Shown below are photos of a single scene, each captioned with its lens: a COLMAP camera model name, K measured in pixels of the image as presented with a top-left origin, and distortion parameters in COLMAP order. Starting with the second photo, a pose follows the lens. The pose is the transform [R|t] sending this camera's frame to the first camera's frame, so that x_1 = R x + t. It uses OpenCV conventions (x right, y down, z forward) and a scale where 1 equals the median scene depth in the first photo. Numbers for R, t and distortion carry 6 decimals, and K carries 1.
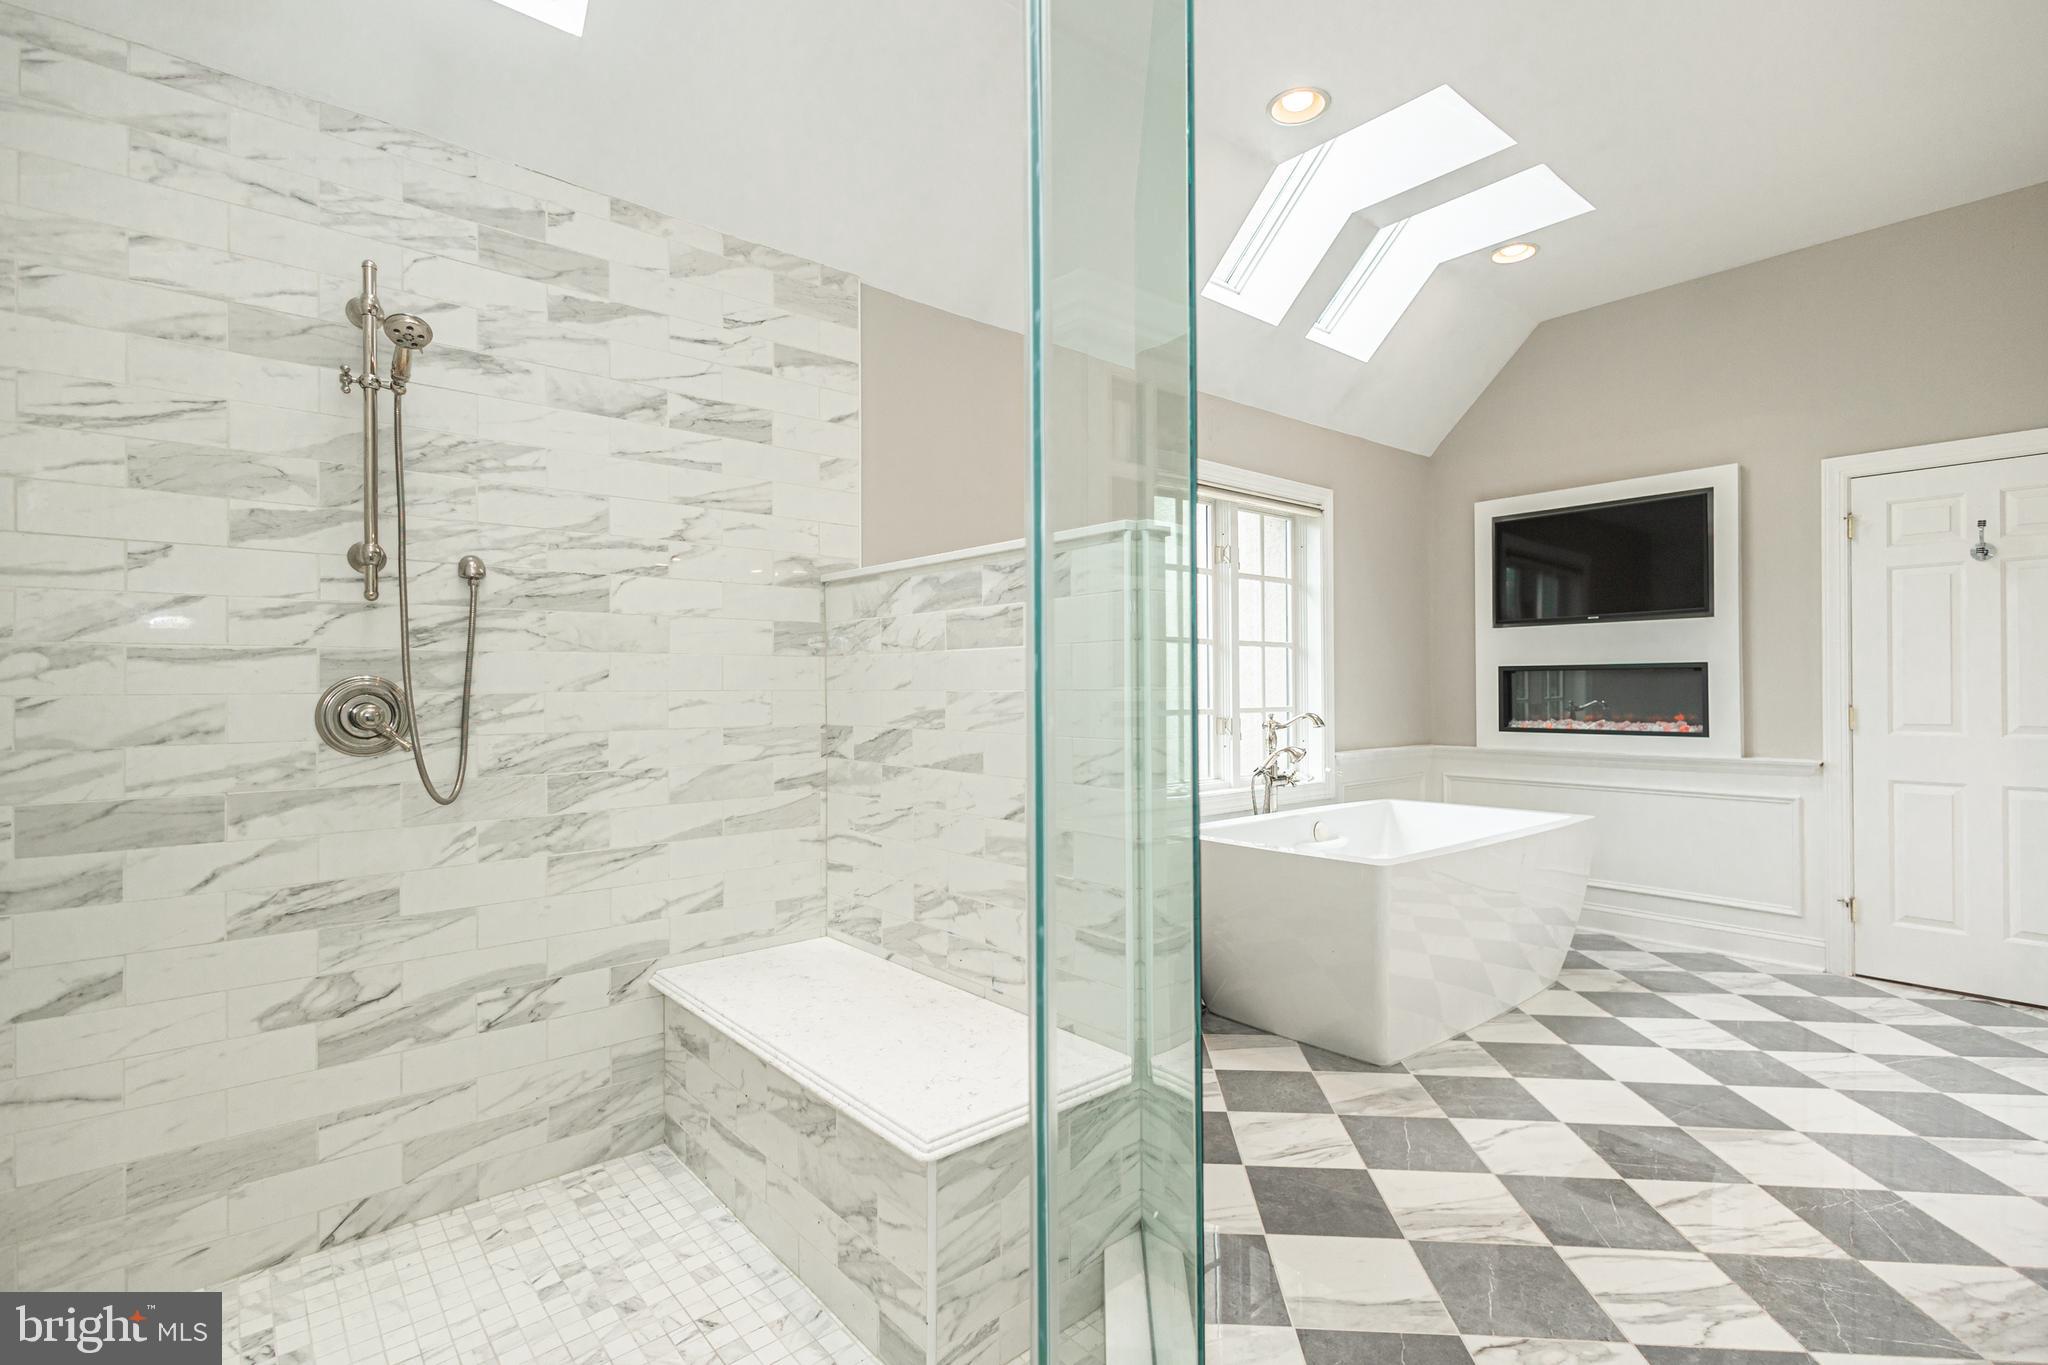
lens RADIAL K [[965.9, 0, 1025.6], [0, 965.9, 677.8], [0, 0, 1]] dist [0.012416, -0.002830]
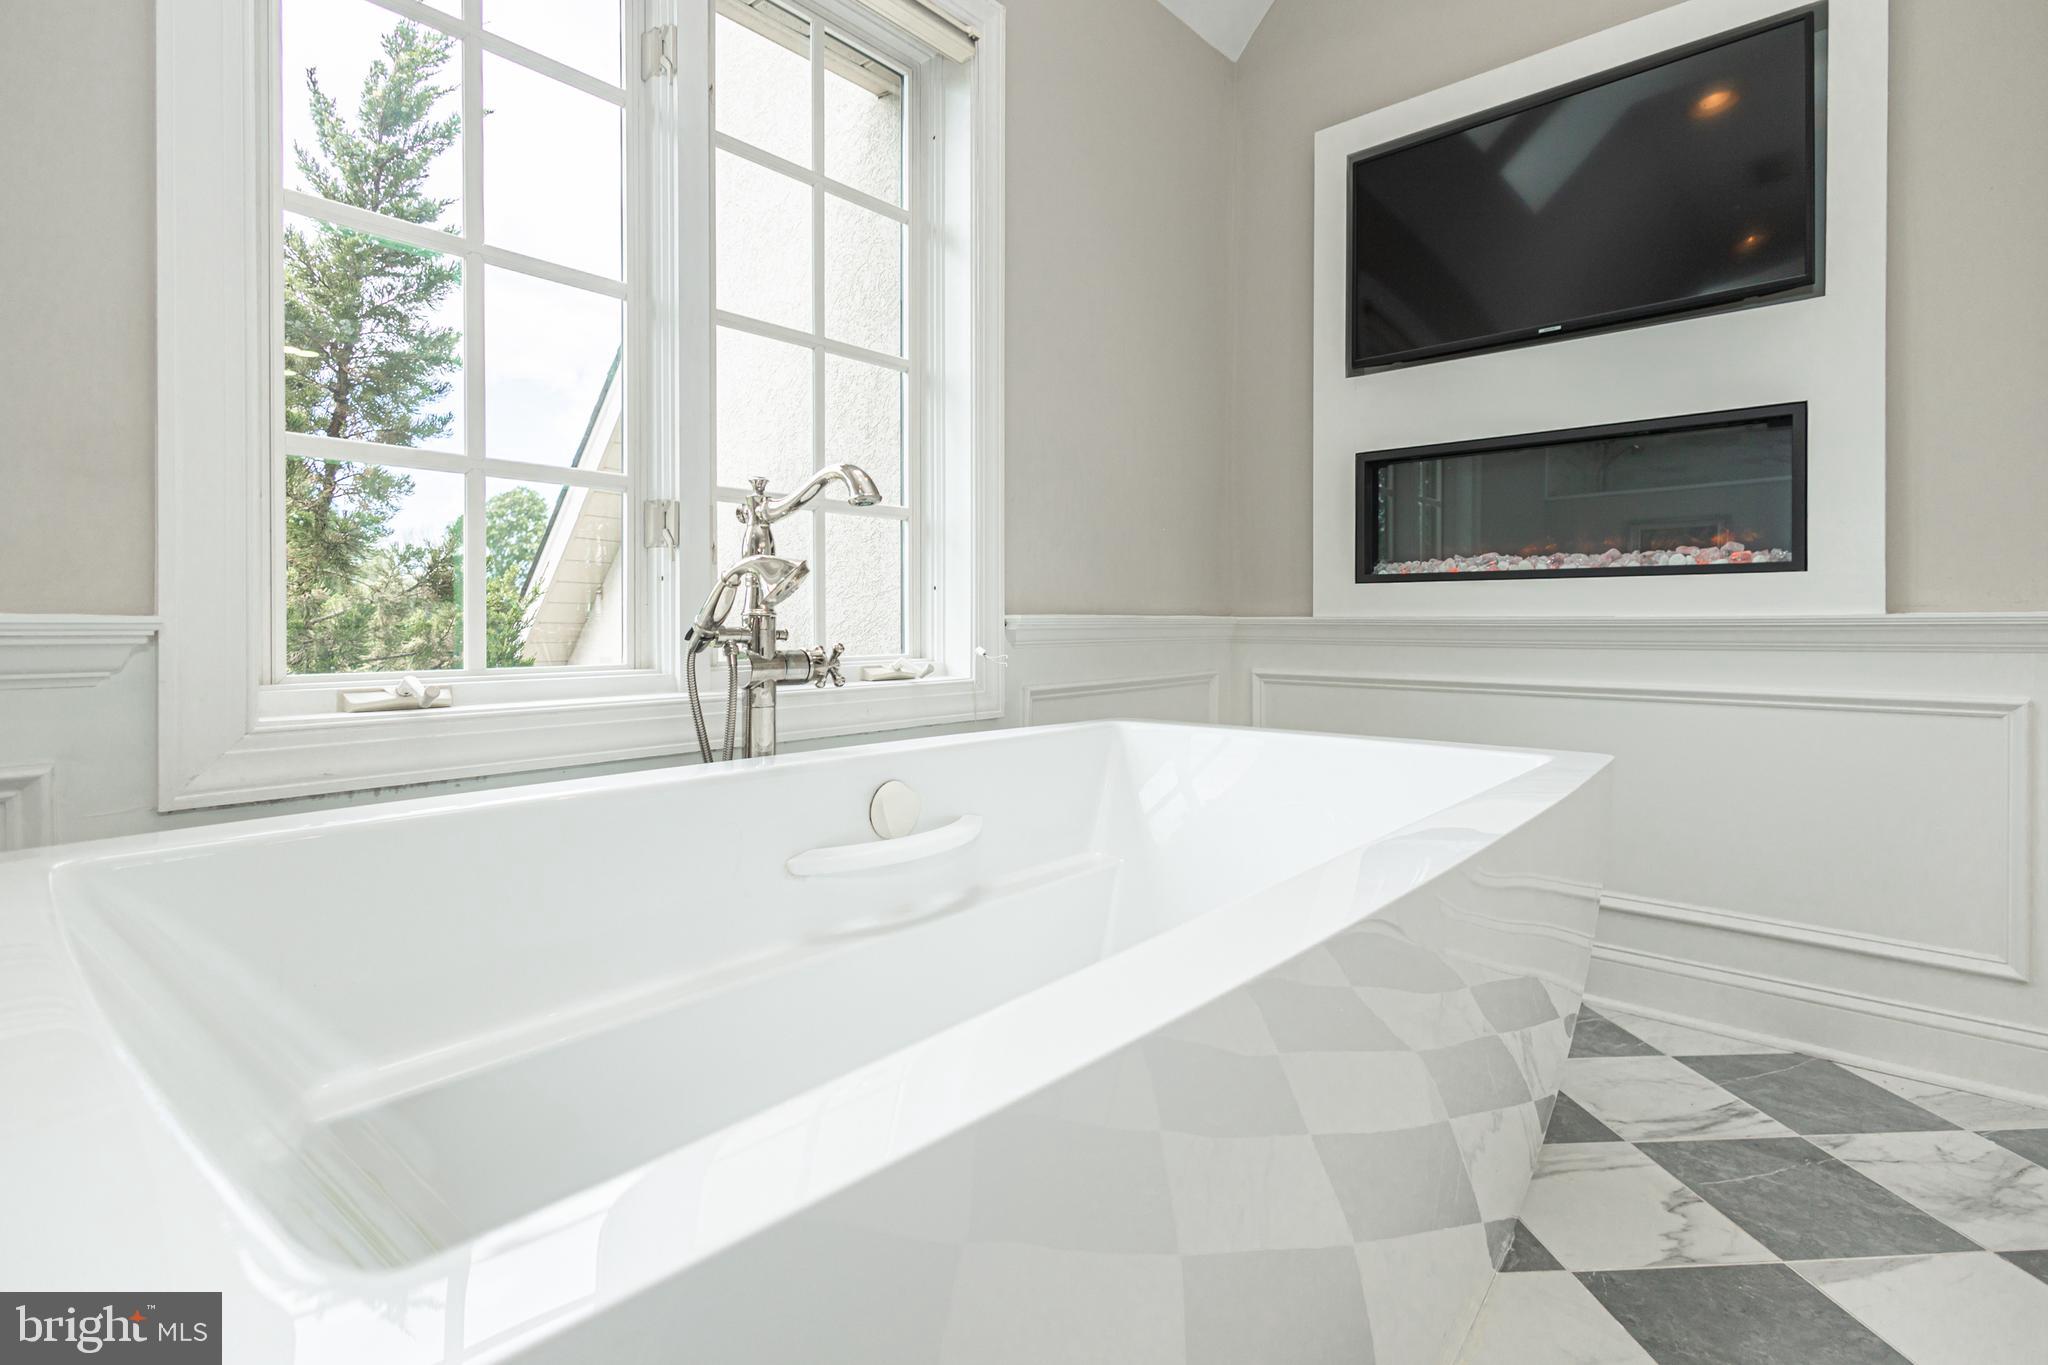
lens RADIAL K [[965.9, 0, 1015.3], [0, 965.9, 633.4], [0, 0, 1]] dist [0.012416, -0.002830]
pose [[0.991608, 0.000751, 0.129282, 0.275910], [-0.003916, 0.999699, 0.024228, 0.077586], [-0.129225, -0.024531, 0.991312, 0.581583]]
